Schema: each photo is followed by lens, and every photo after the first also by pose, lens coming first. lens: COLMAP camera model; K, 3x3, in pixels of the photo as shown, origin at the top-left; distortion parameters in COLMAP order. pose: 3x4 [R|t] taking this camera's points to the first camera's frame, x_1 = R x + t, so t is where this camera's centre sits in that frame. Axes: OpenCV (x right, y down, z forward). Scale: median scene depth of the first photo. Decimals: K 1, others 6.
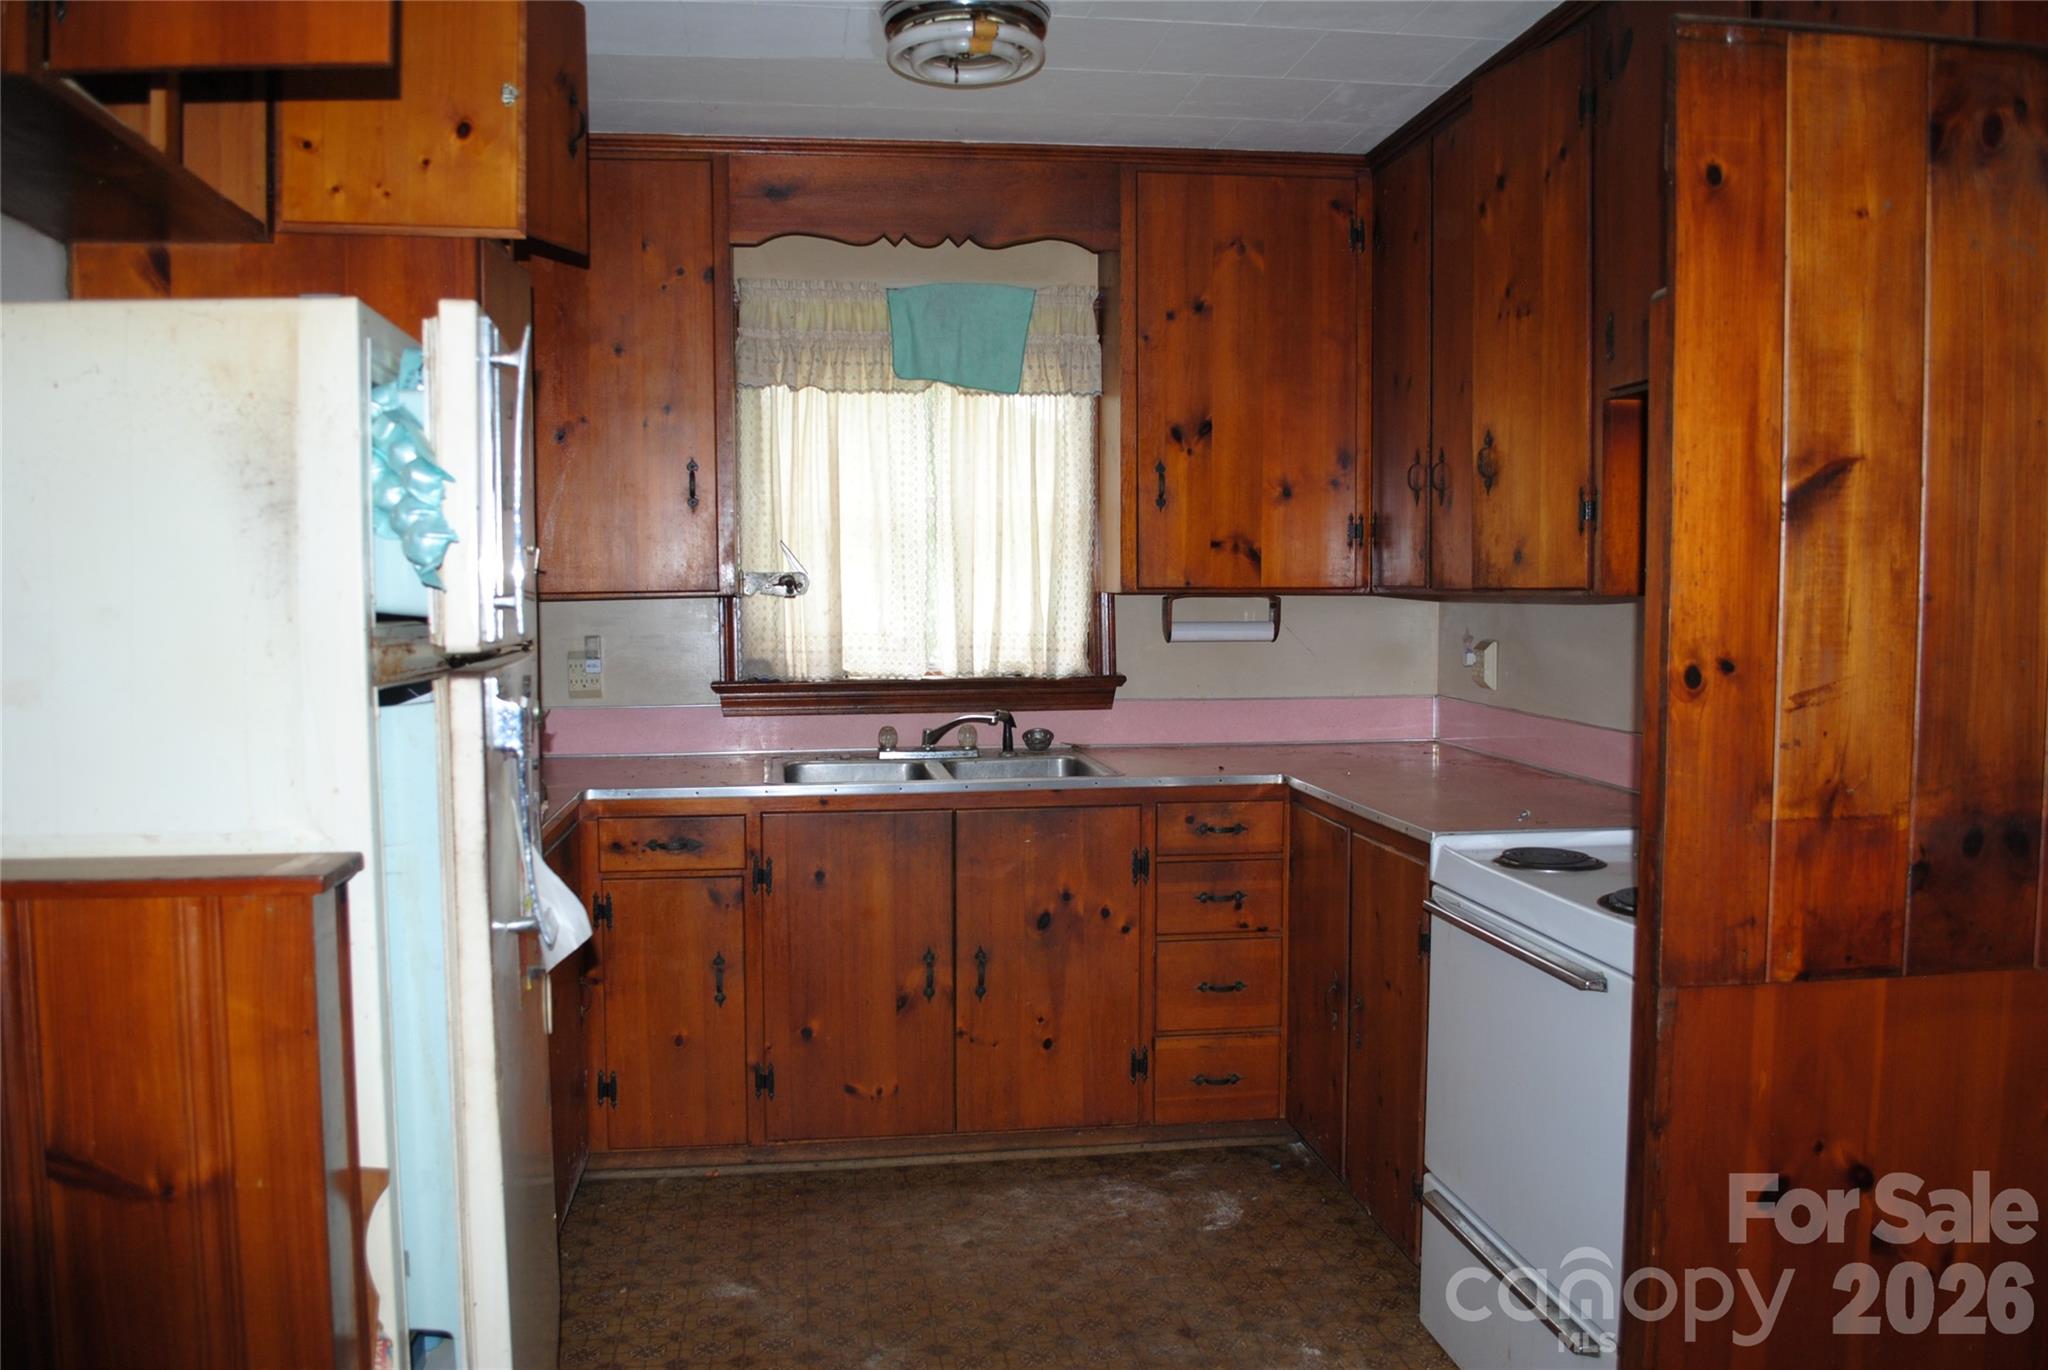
lens RADIAL K [[1627.5, 0, 999.3], [0, 1627.5, 688.0], [0, 0, 1]] dist [-0.082400, 0.012404]
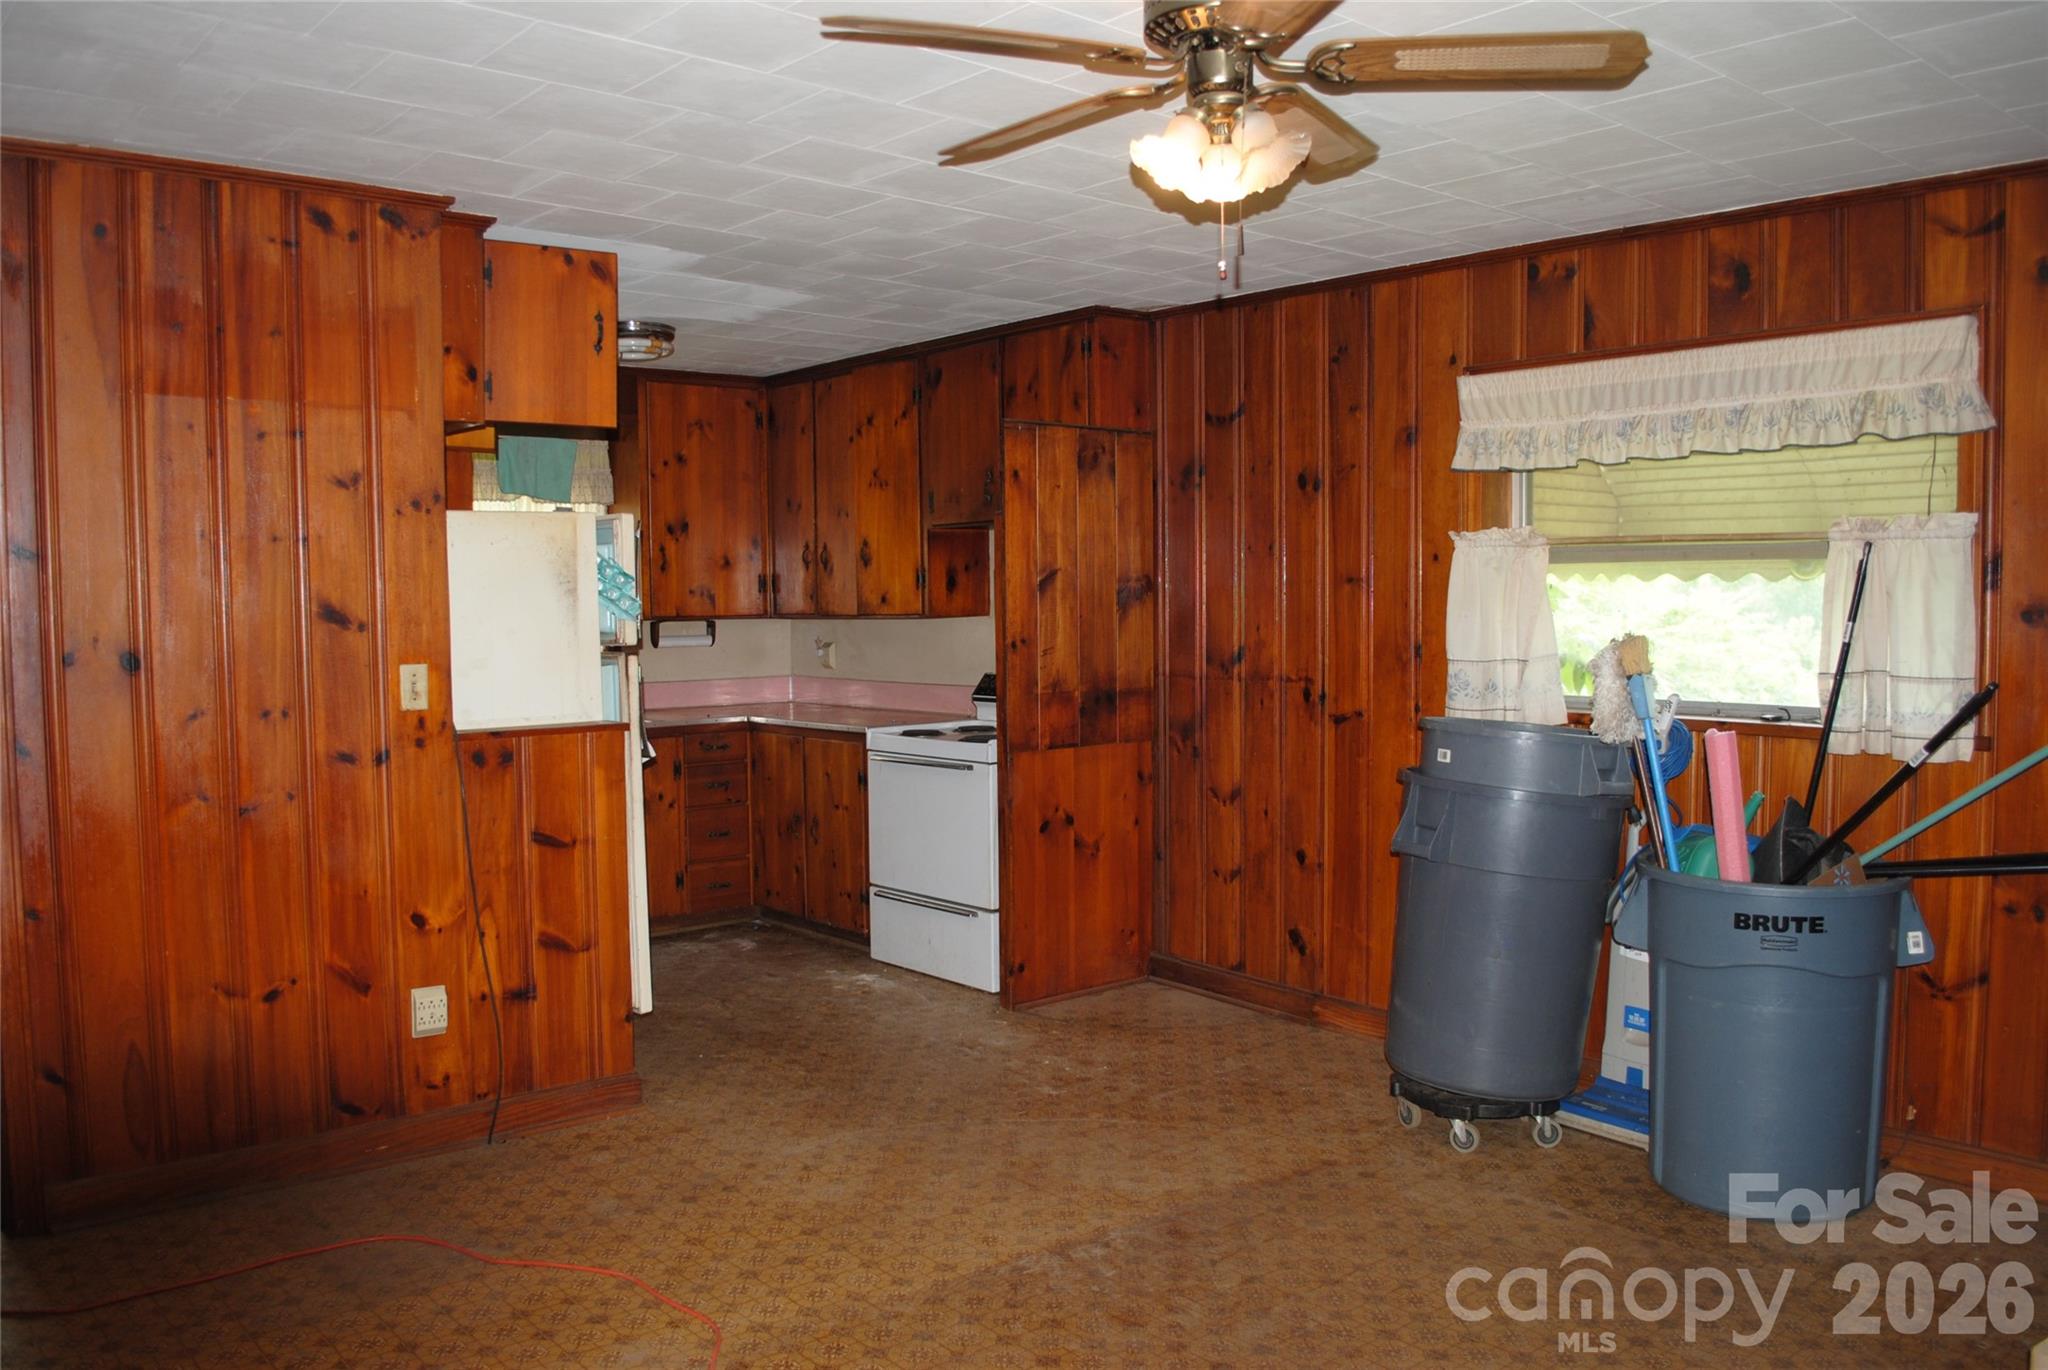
lens RADIAL K [[1627.5, 0, 1012.8], [0, 1627.5, 688.3], [0, 0, 1]] dist [-0.082400, 0.012404]
pose [[0.838240, -0.036659, 0.544067, -0.686143], [0.043942, 0.999034, -0.000387, 0.042032], [-0.543528, 0.024232, 0.839041, -0.859997]]
